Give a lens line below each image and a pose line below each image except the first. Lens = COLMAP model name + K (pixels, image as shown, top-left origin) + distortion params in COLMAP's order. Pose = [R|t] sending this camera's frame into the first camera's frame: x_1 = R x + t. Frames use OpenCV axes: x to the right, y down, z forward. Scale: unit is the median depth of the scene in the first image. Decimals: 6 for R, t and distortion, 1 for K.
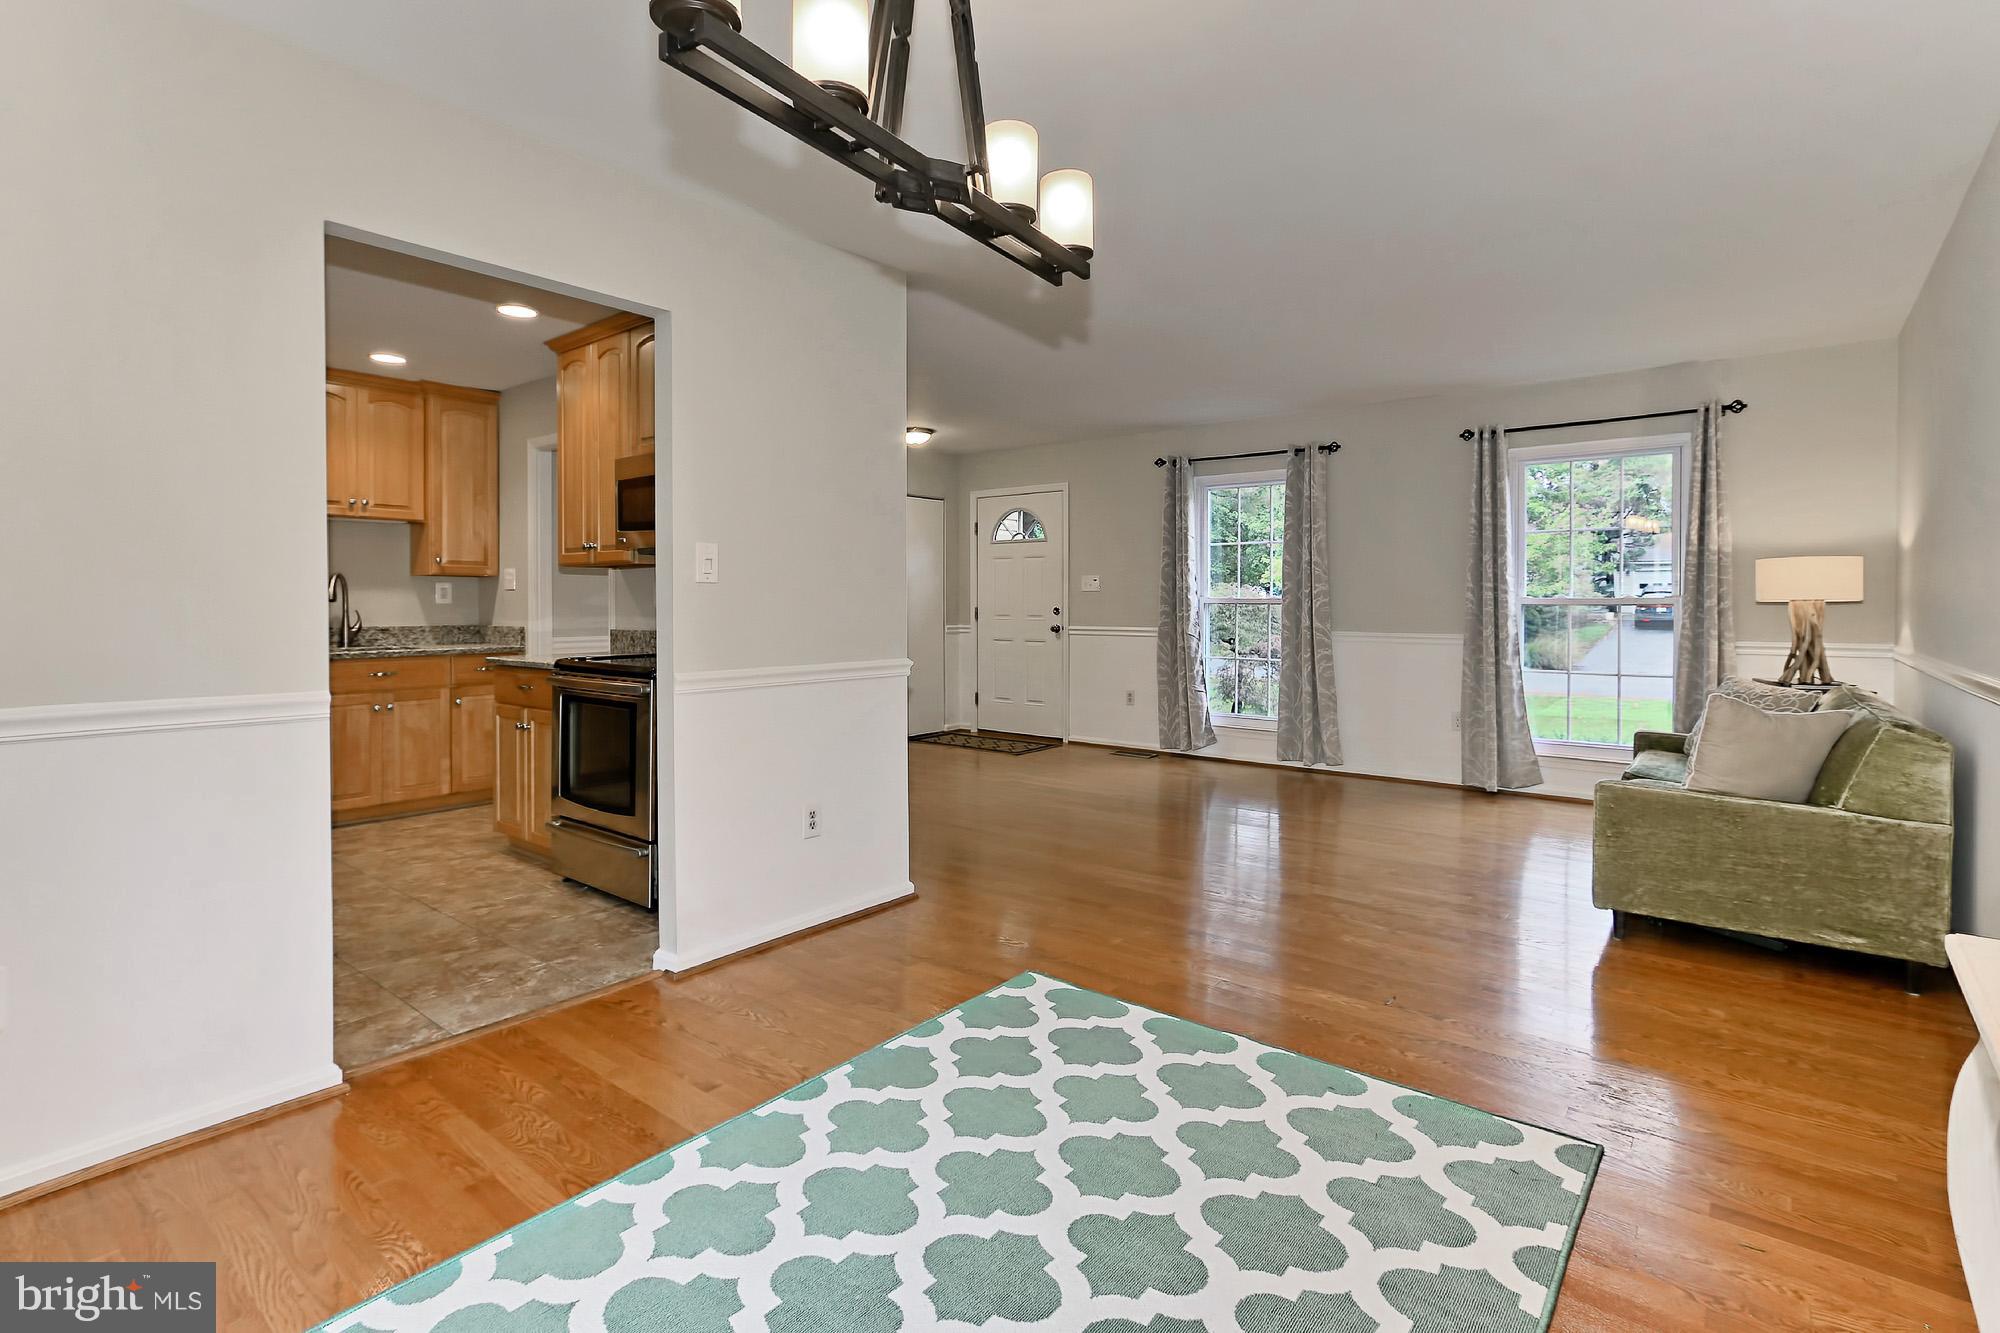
lens RADIAL K [[917.7, 0, 950.7], [0, 917.7, 613.3], [0, 0, 1]] dist [0.000203, -0.000100]
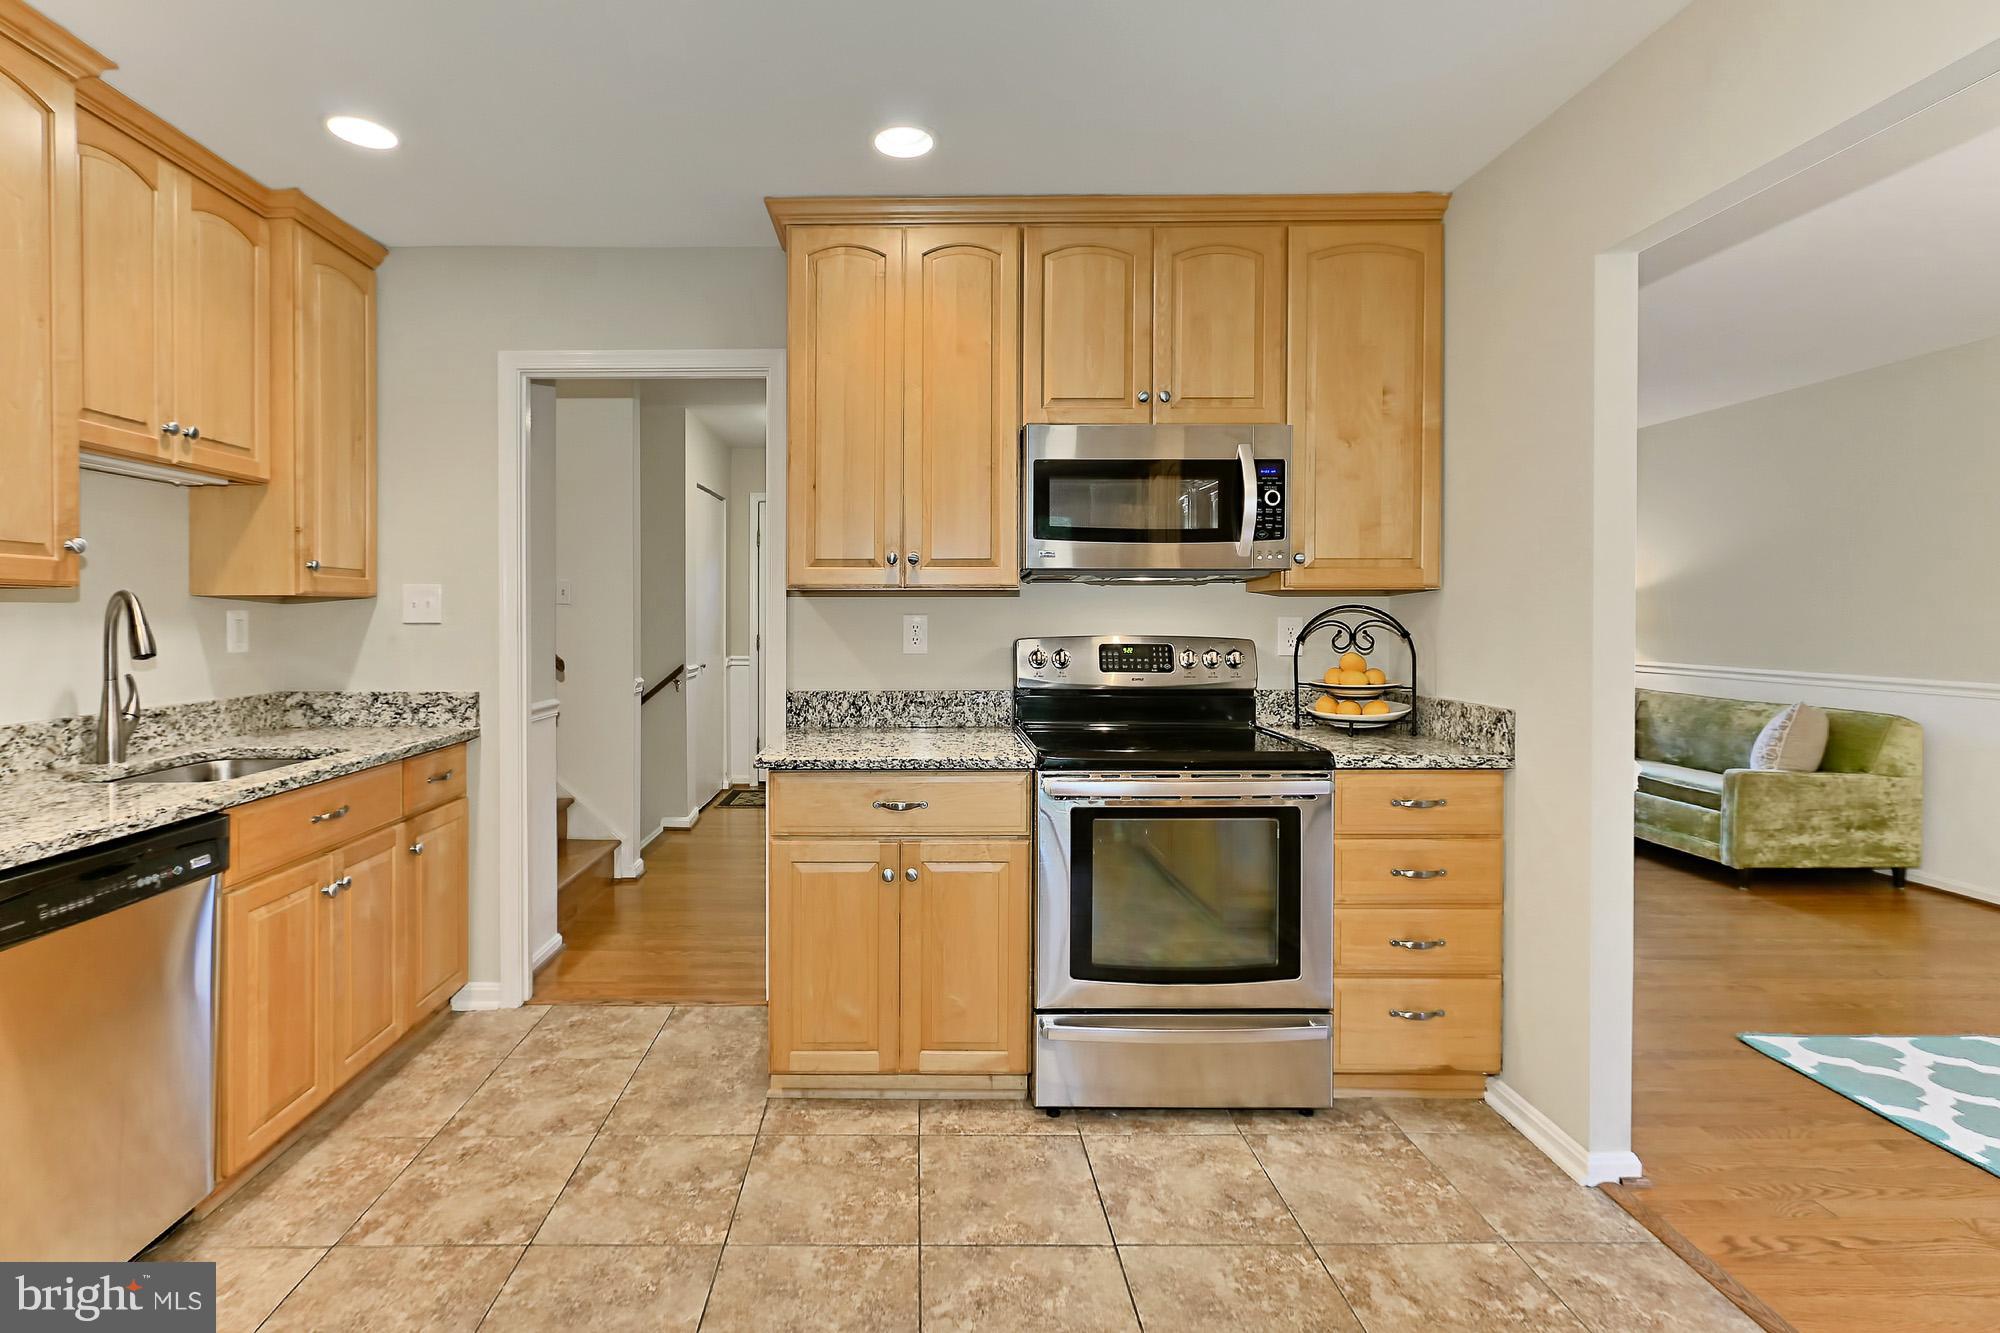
lens RADIAL K [[942.2, 0, 902.0], [0, 942.2, 624.4], [0, 0, 1]] dist [-0.001727, 0.000769]
pose [[0.777631, -0.008290, 0.628666, -0.606527], [0.008362, 0.999961, 0.002844, -0.024251], [-0.628665, 0.003045, 0.777670, 0.395716]]
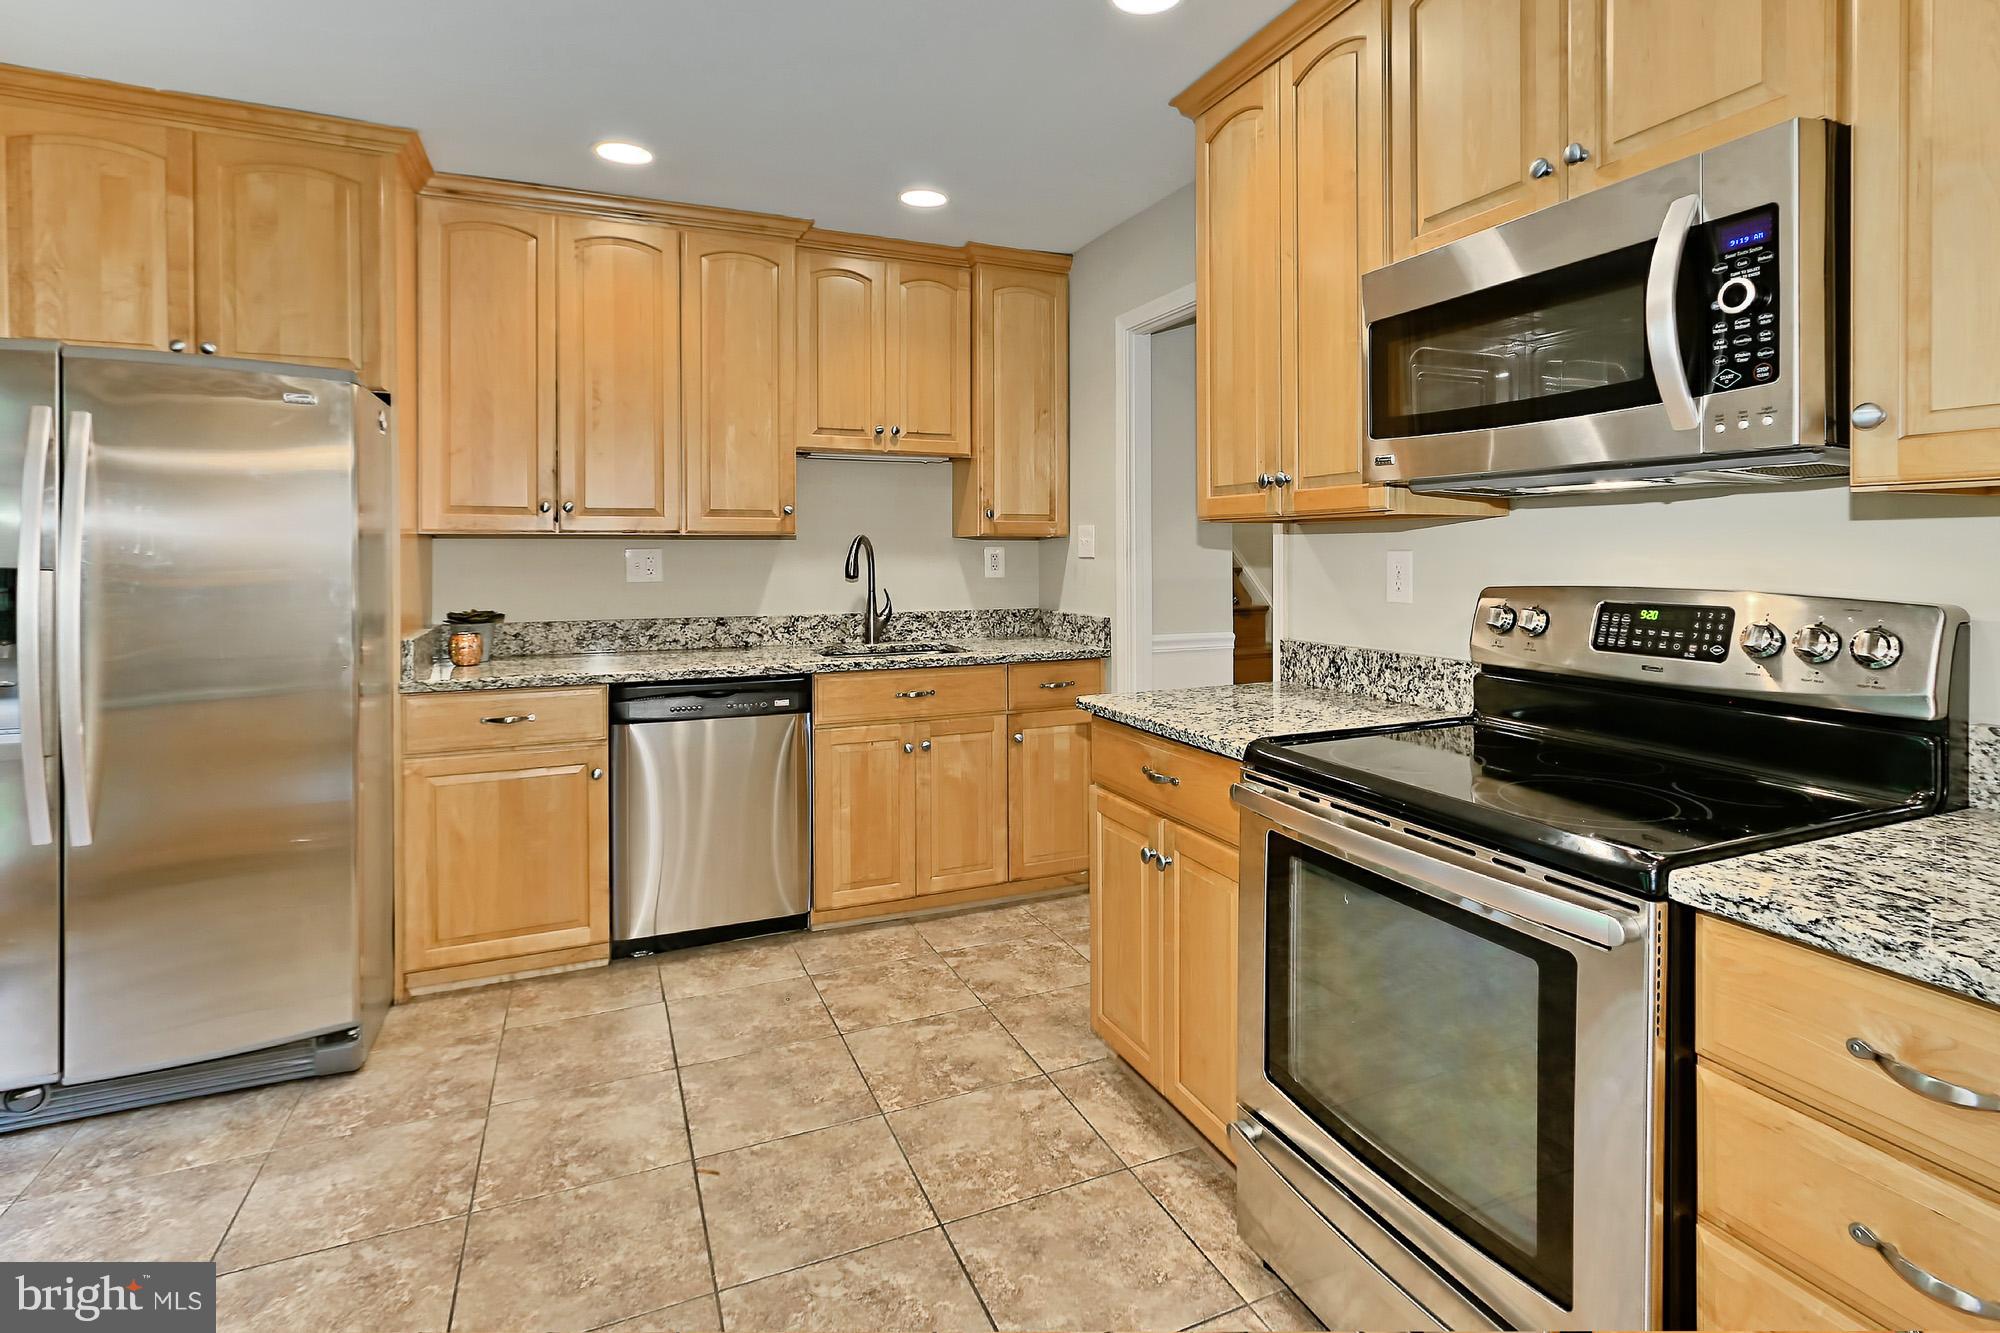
lens RADIAL K [[957.9, 0, 1025.5], [0, 957.9, 552.8], [0, 0, 1]] dist [0.001640, -0.000463]
pose [[0.898491, -0.002633, -0.438984, -0.223177], [-0.000962, 0.999968, -0.007966, -0.023689], [0.438991, 0.007580, 0.898459, 0.376429]]
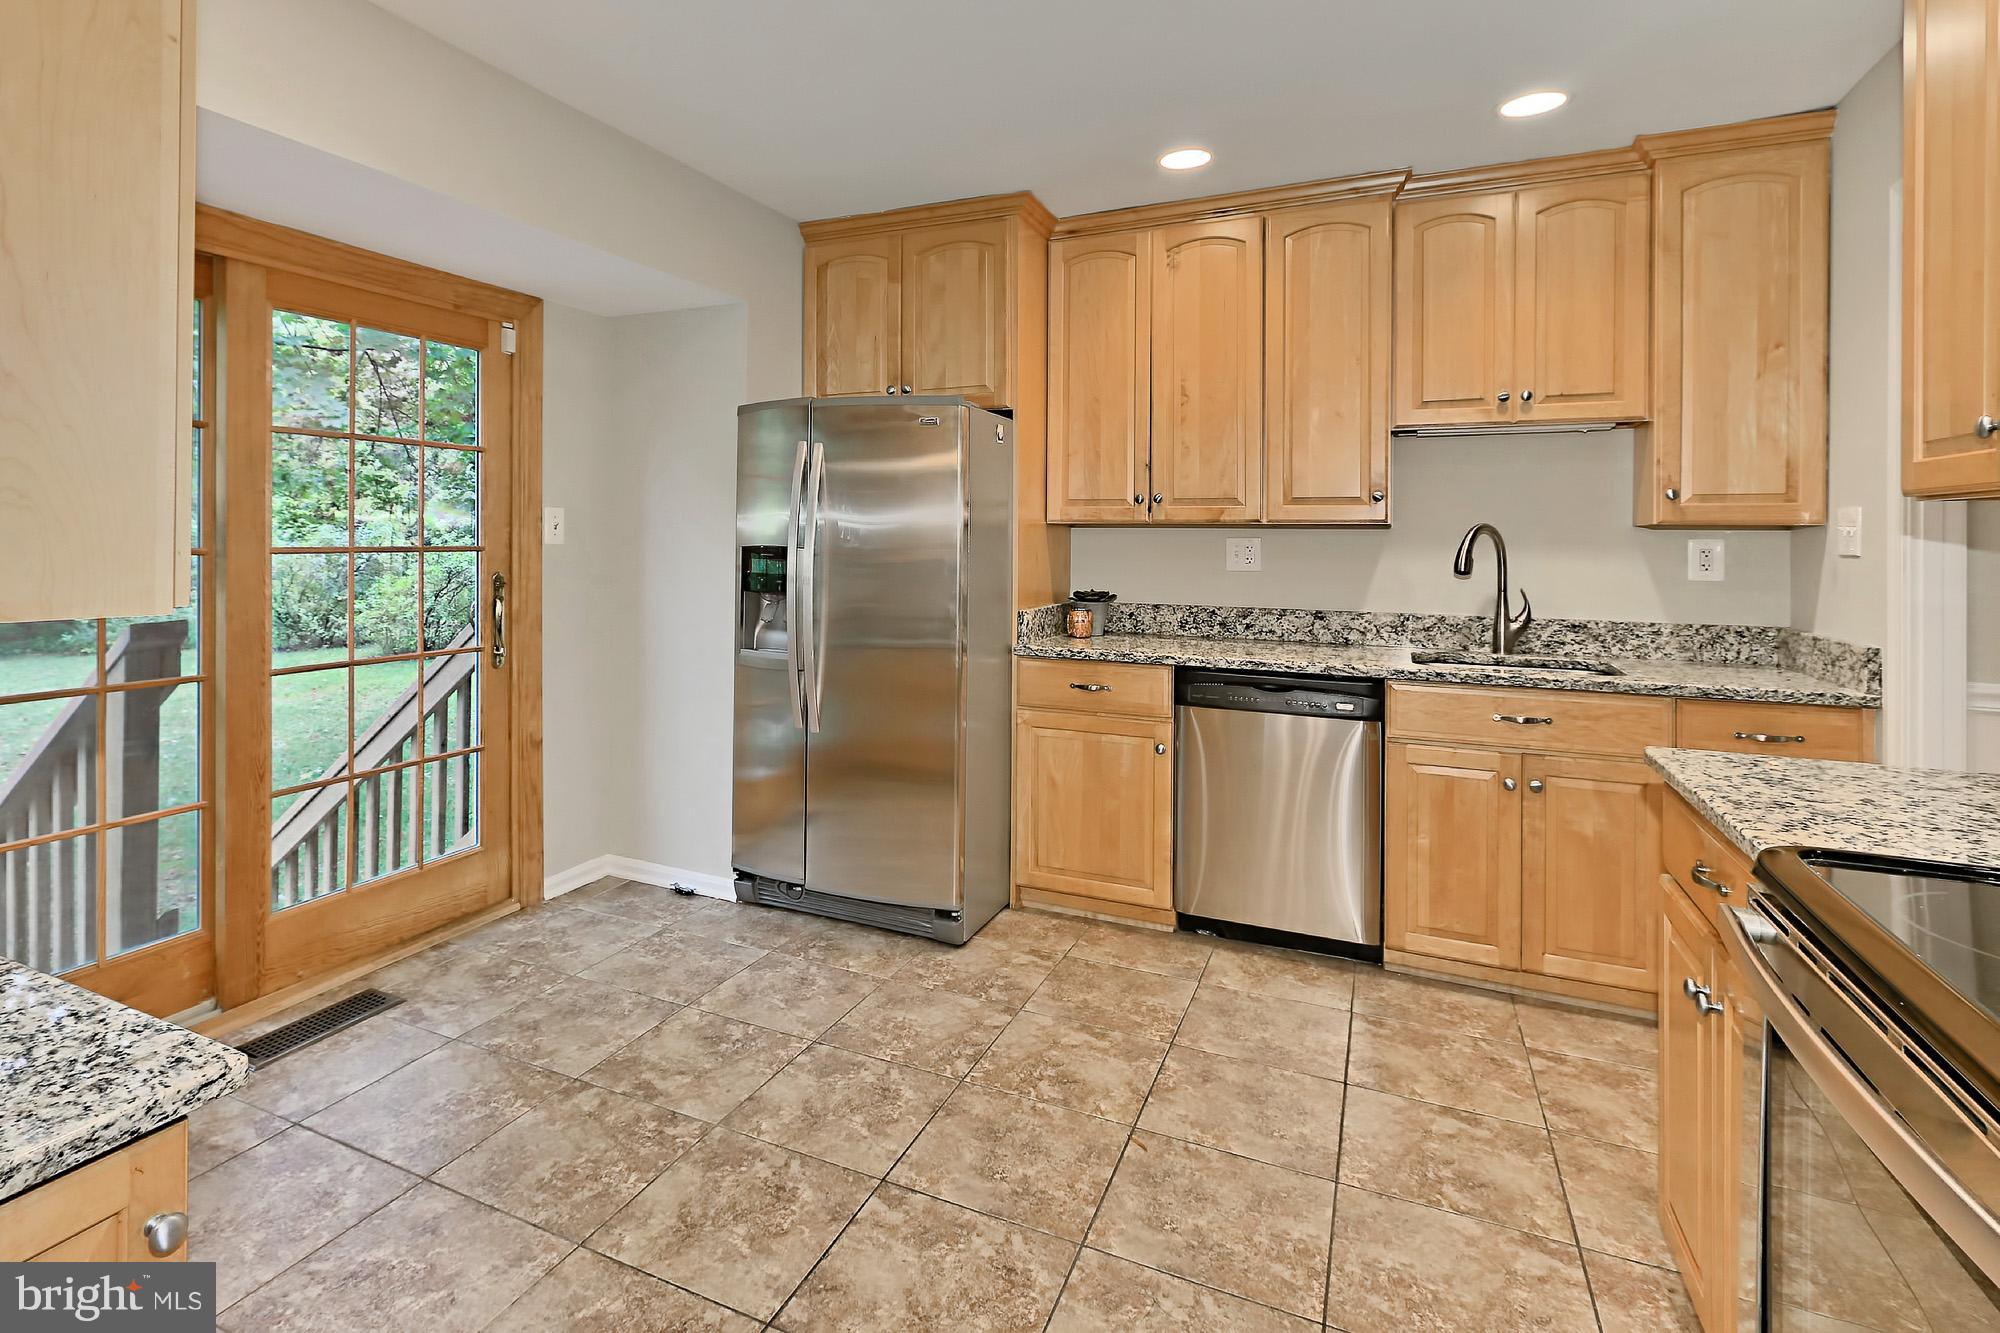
lens RADIAL K [[986.3, 0, 938.8], [0, 986.3, 535.8], [0, 0, 1]] dist [-0.018669, 0.010763]
pose [[0.251327, -0.002625, -0.967899, -0.144509], [-0.017518, 0.999820, -0.007261, -0.024127], [0.967744, 0.018780, 0.251236, 0.472340]]
